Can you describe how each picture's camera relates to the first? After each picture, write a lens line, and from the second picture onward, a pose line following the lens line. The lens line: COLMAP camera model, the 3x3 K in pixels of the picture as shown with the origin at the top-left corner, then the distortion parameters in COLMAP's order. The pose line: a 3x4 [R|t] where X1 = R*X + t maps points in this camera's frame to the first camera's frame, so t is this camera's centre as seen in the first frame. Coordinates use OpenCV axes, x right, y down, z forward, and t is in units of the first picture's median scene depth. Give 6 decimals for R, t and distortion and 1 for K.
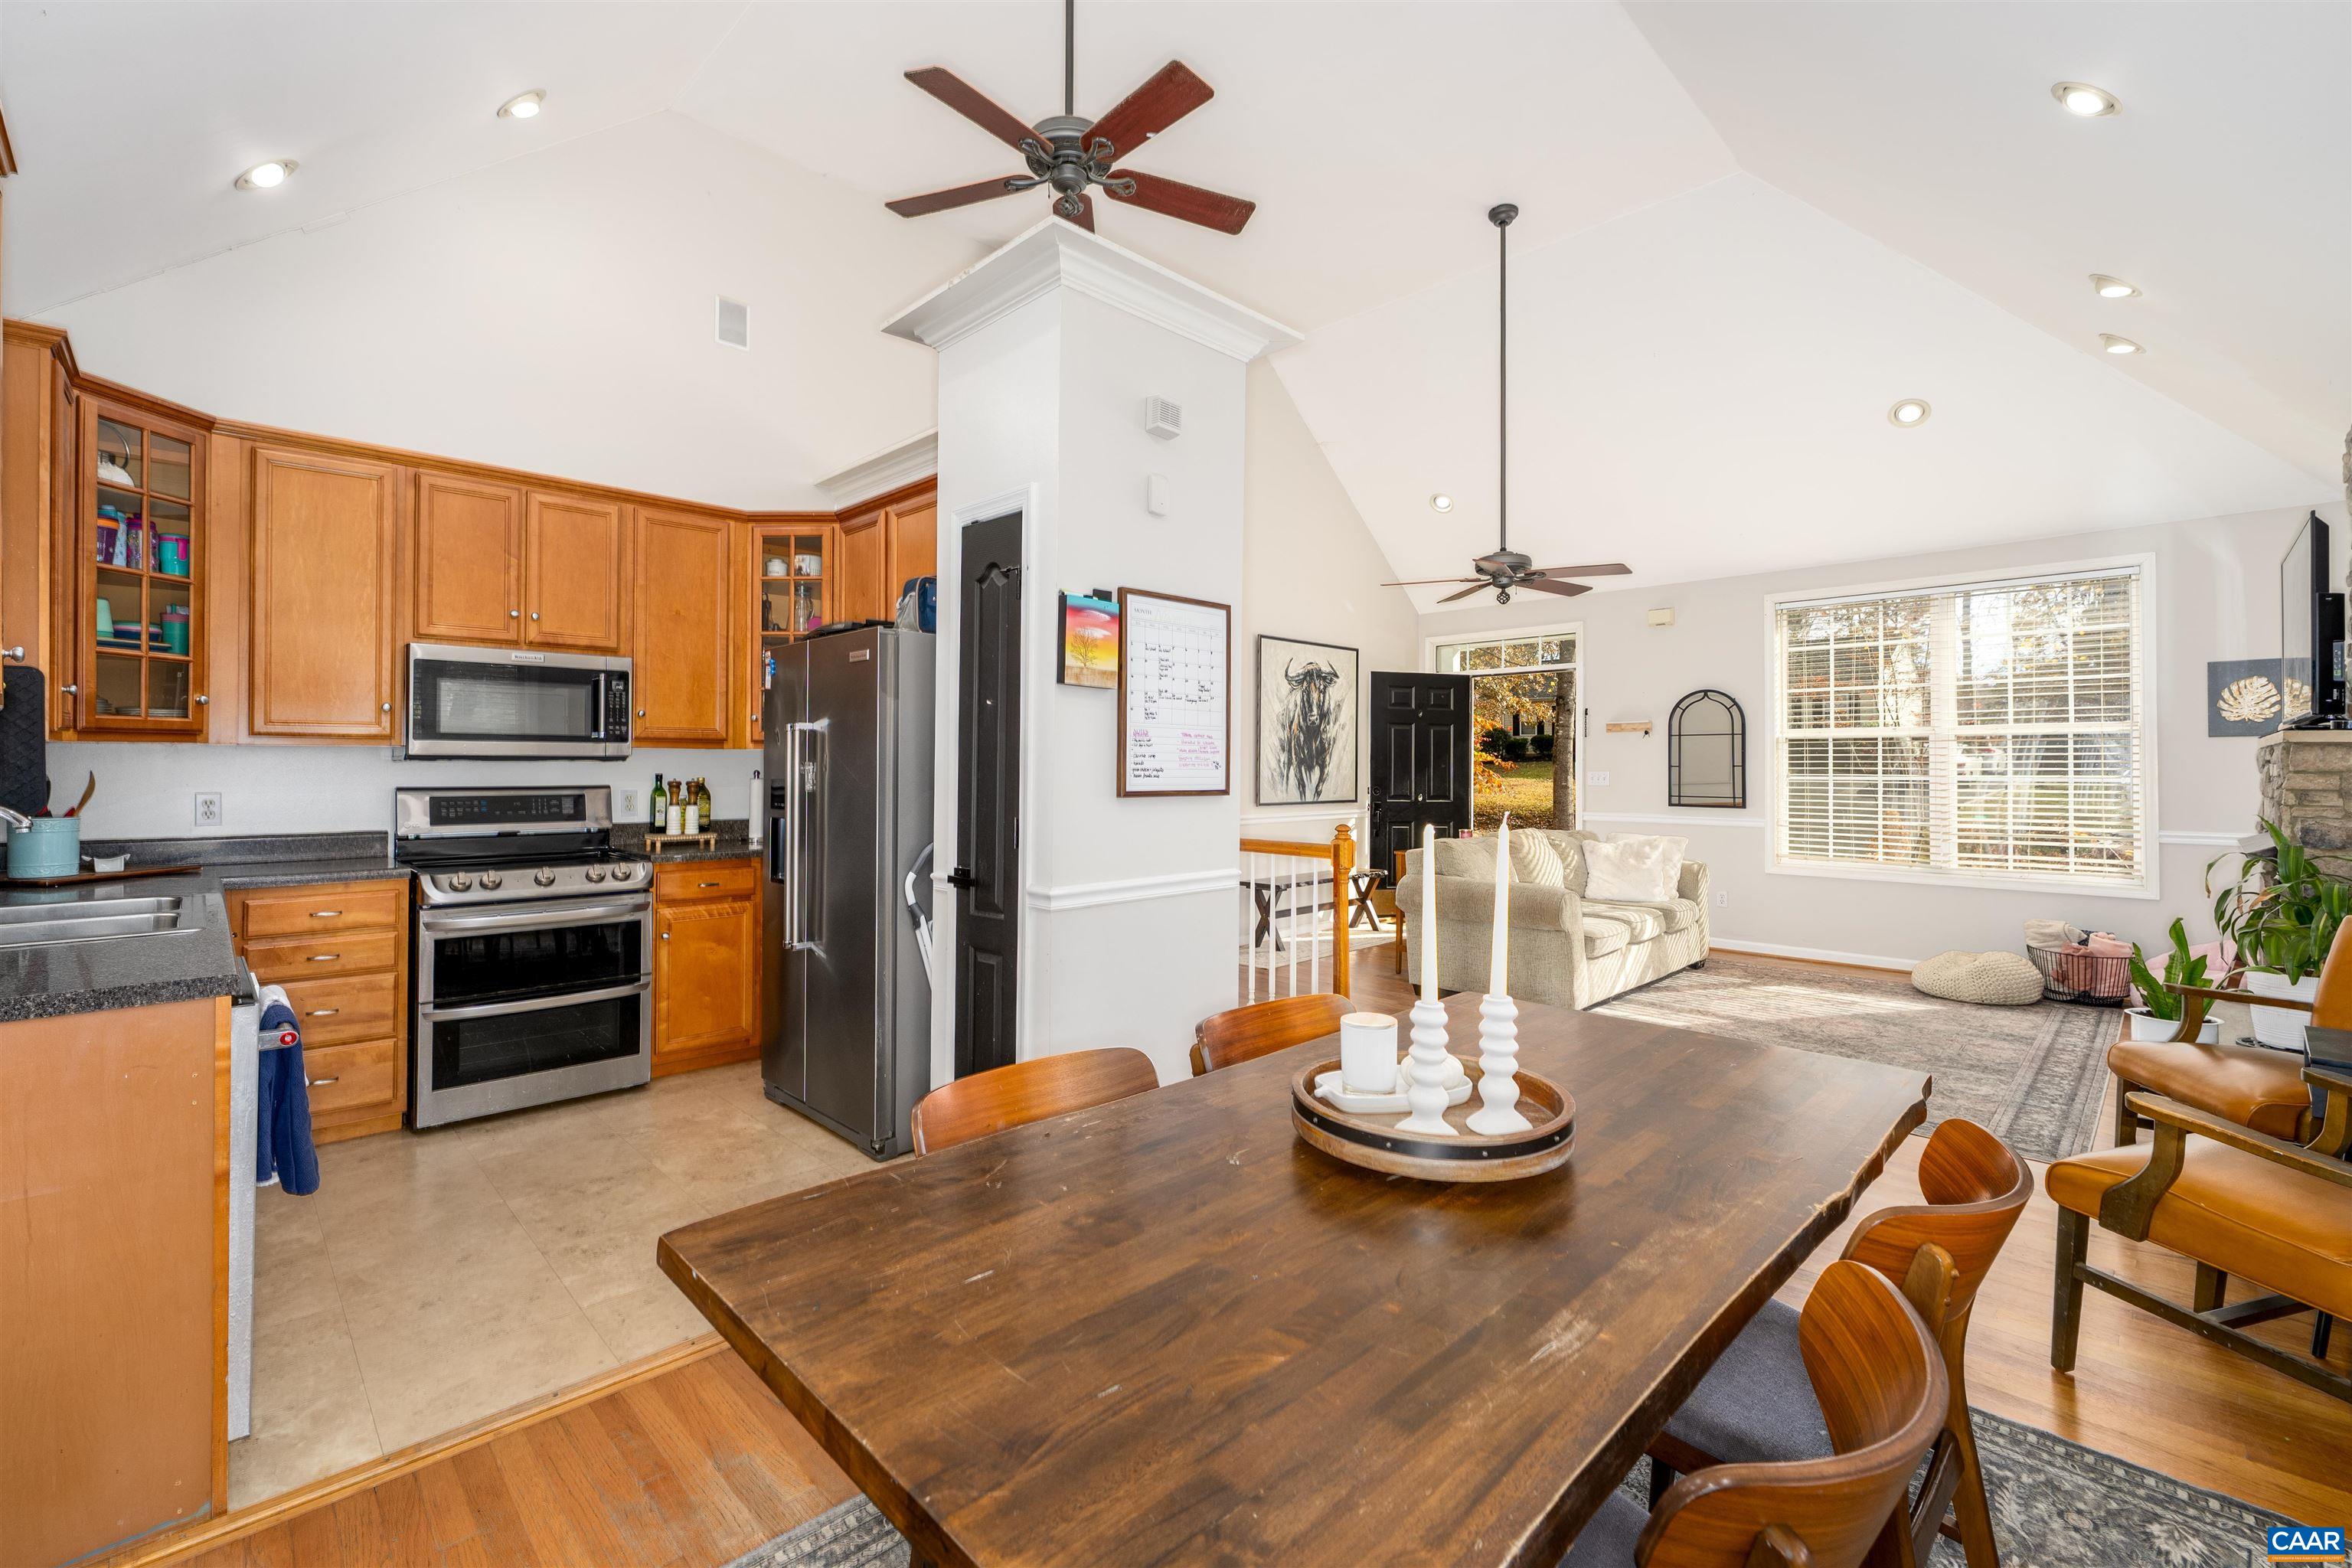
lens RADIAL K [[991.7, 0, 1180.9], [0, 991.7, 764.0], [0, 0, 1]] dist [0.000956, 0.000000]
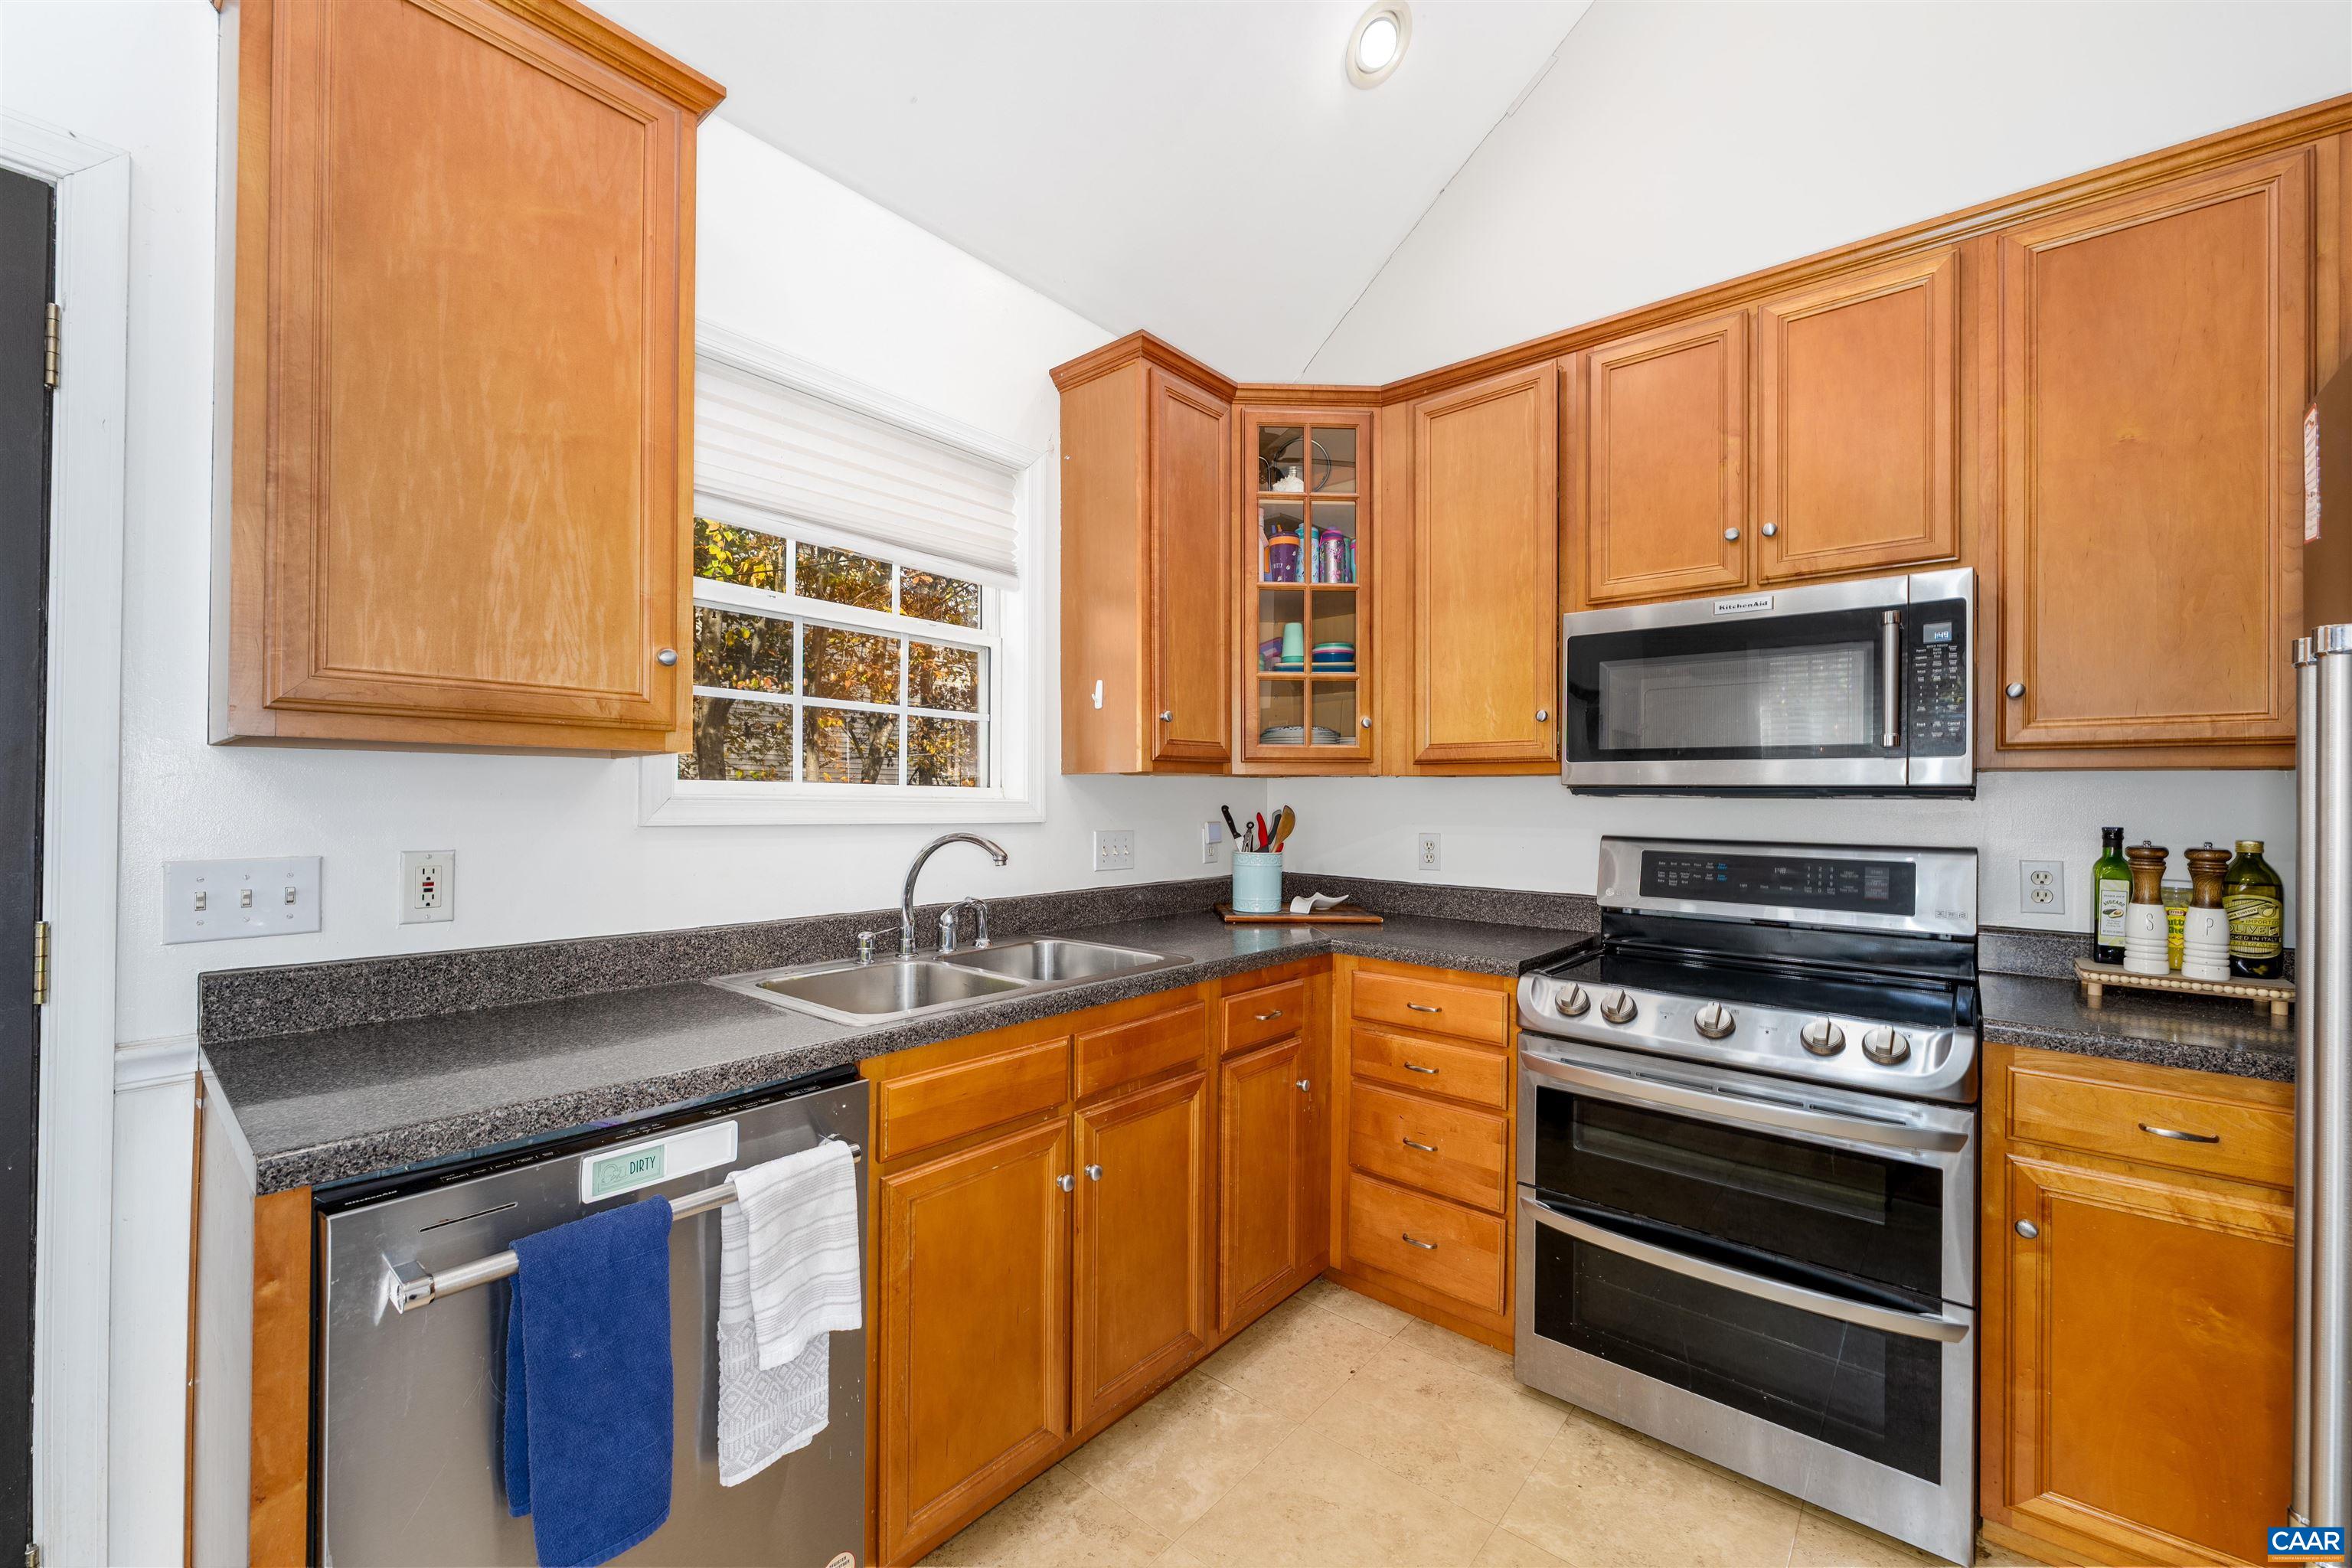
lens RADIAL K [[931.7, 0, 1183.3], [0, 931.7, 789.3], [0, 0, 1]] dist [0.001314, -0.001228]
pose [[0.083754, -0.012766, -0.996405, -0.169384], [-0.011255, 0.999842, -0.013756, 0.003897], [0.996423, 0.012367, 0.083597, 0.631451]]
